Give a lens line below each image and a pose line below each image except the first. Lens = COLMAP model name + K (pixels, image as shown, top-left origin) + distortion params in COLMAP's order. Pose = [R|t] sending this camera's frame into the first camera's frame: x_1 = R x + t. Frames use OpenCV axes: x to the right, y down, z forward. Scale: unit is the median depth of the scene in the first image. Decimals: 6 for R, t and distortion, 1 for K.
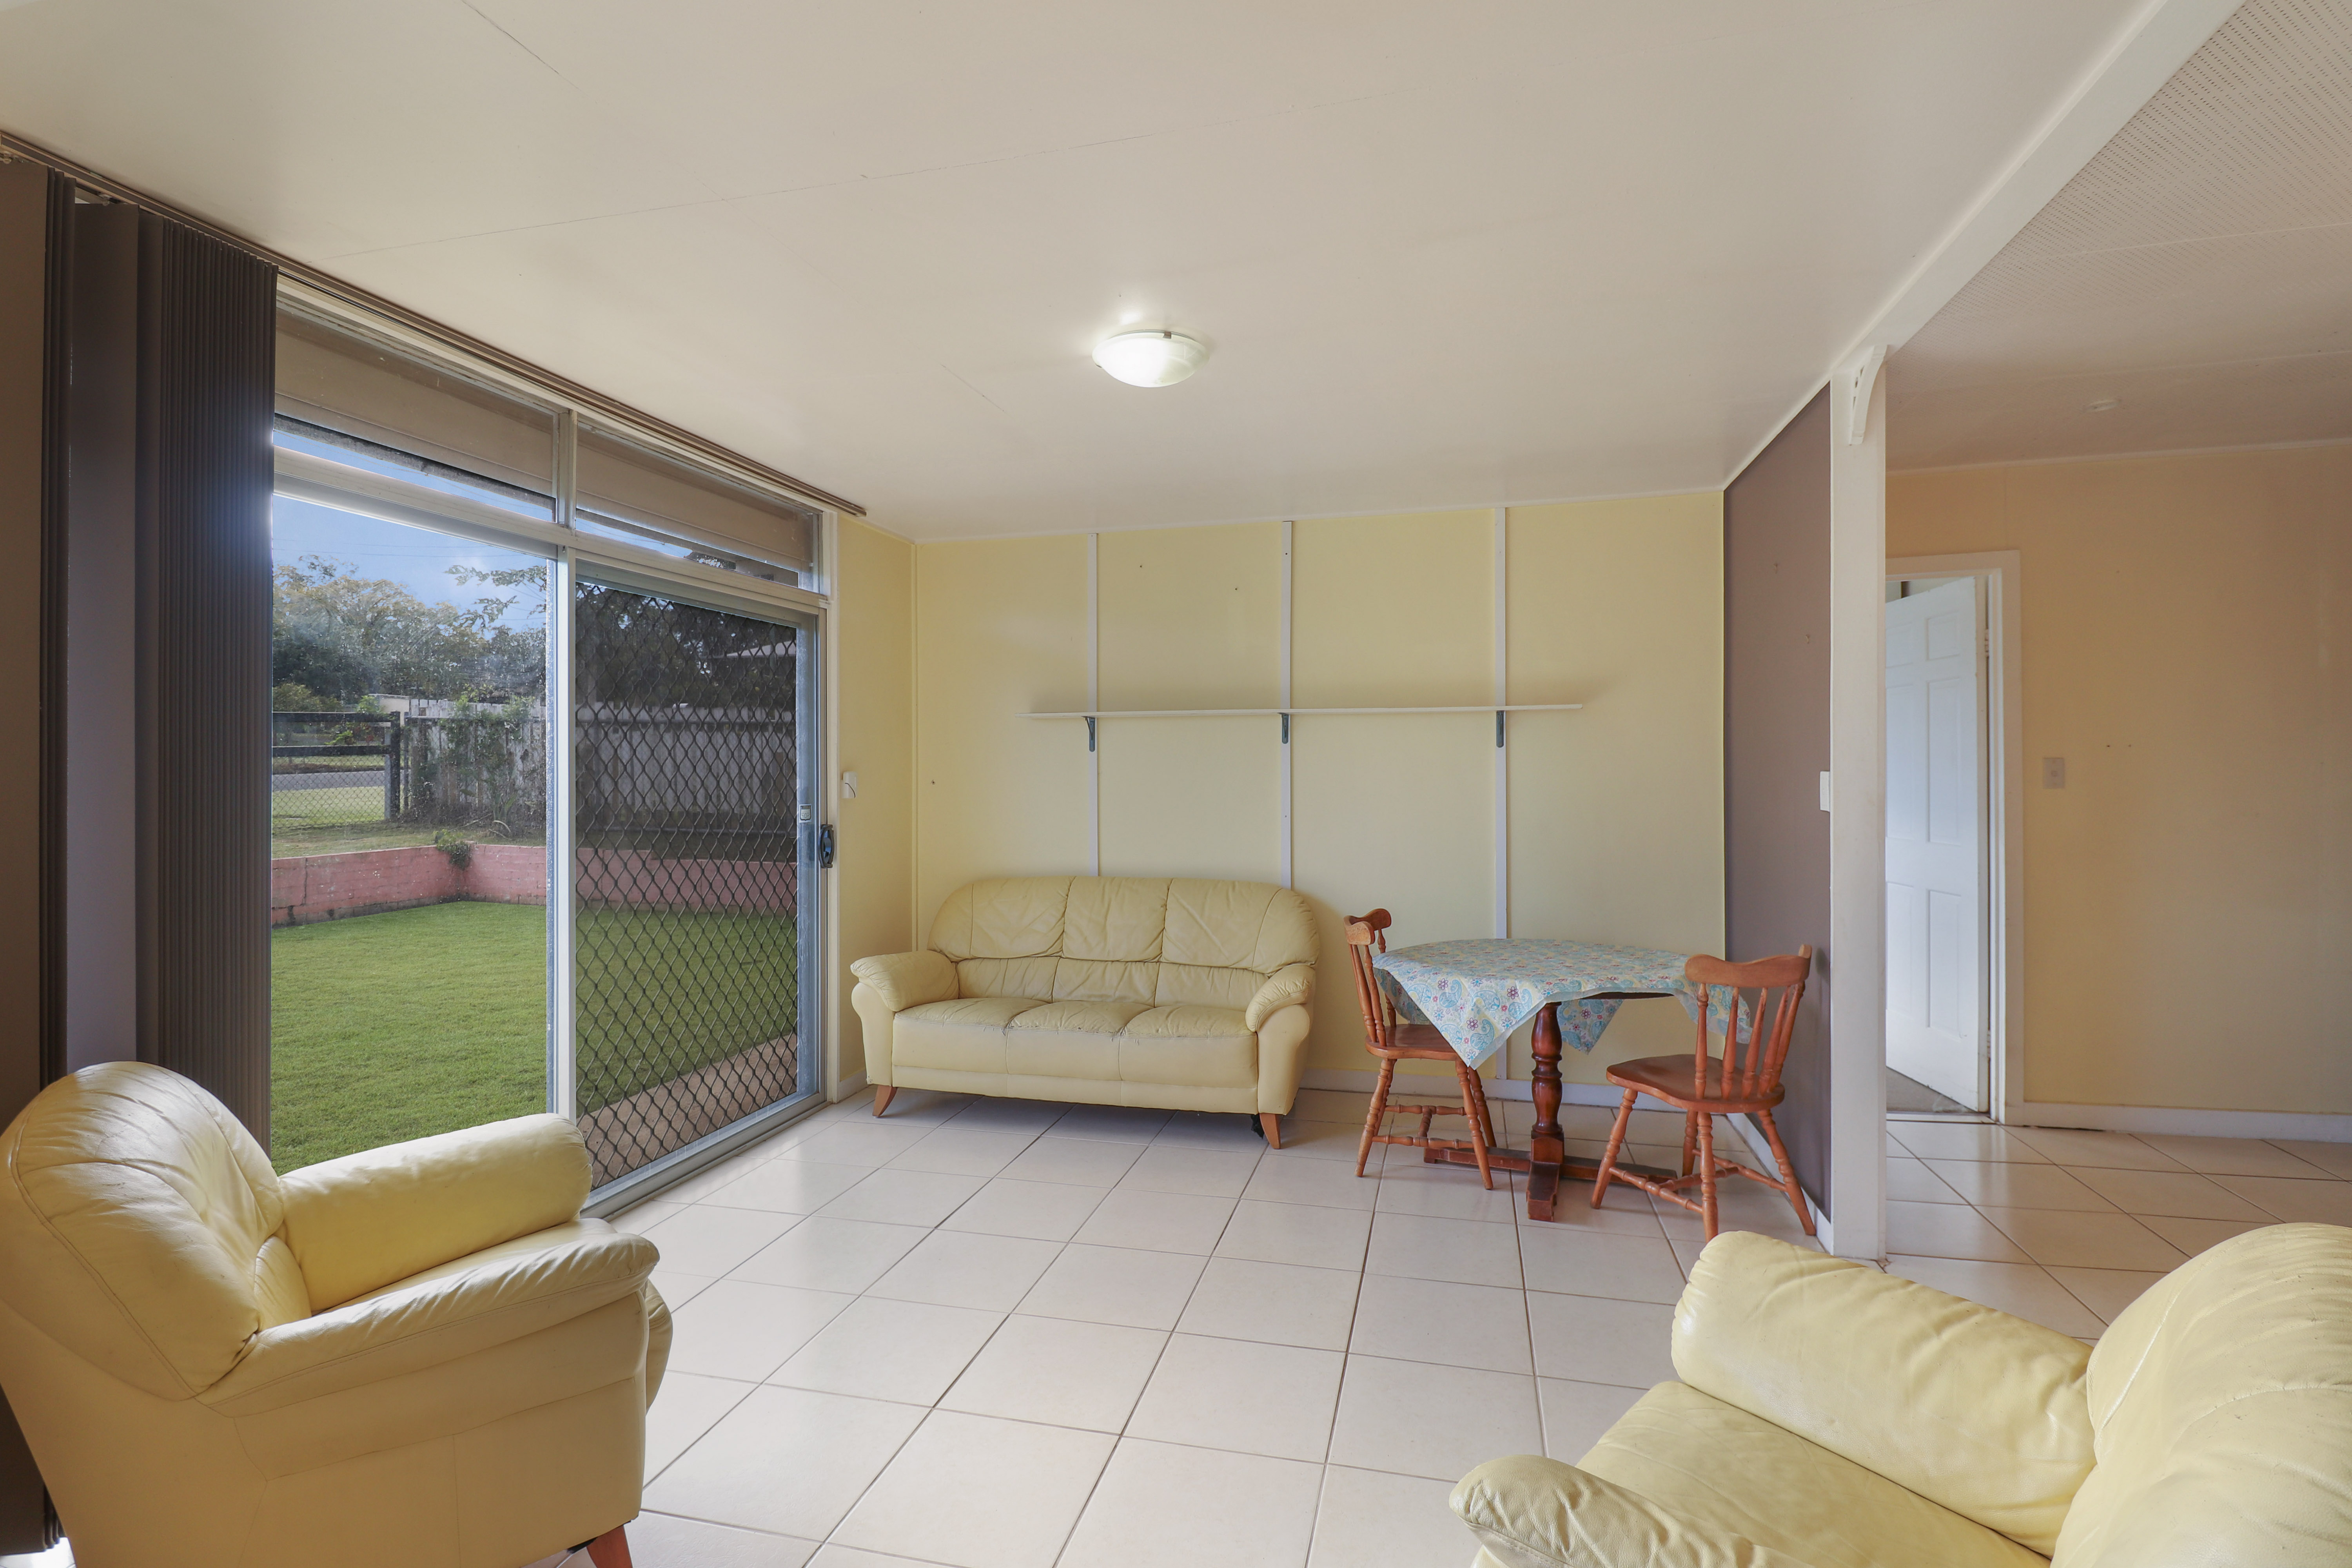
lens RADIAL K [[1088.0, 0, 1172.9], [0, 1088.0, 766.6], [0, 0, 1]] dist [0.000941, 0.000847]
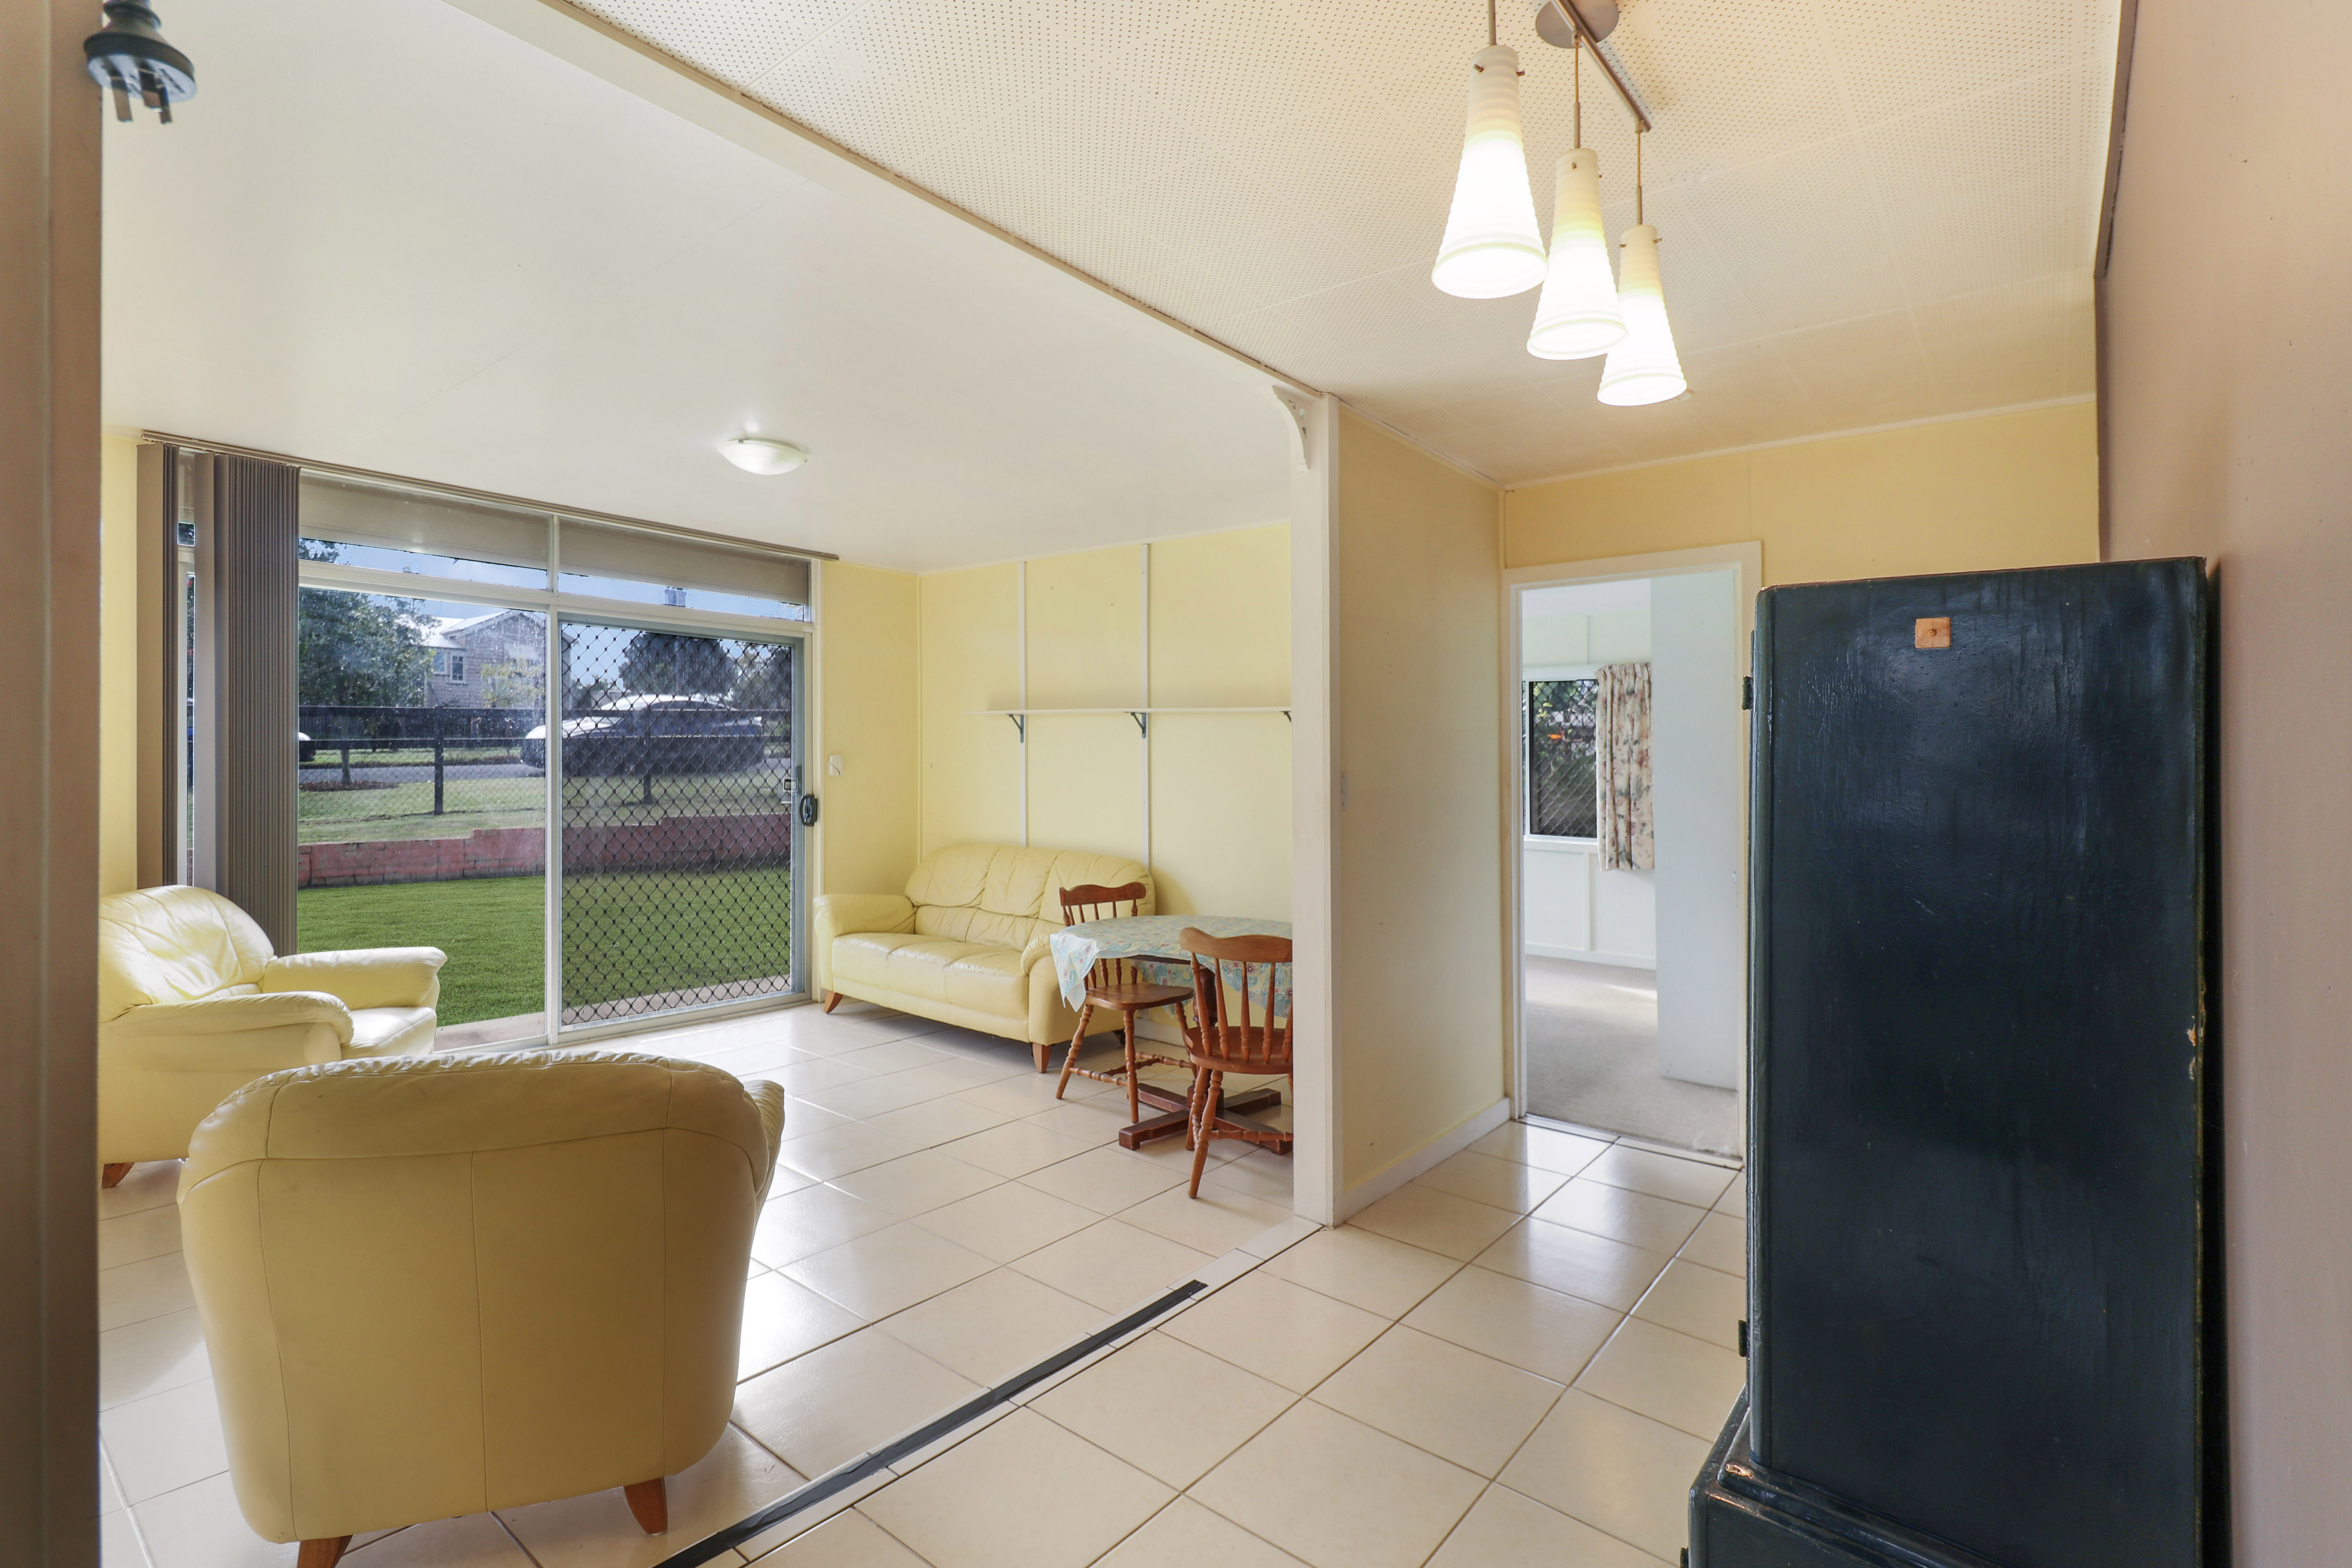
lens RADIAL K [[1088.0, 0, 1168.6], [0, 1088.0, 778.9], [0, 0, 1]] dist [0.000941, 0.000847]
pose [[0.910661, 0.030712, -0.412011, 0.625717], [-0.023162, 0.999460, 0.023307, -0.006758], [0.412504, -0.011682, 0.910881, -0.036599]]
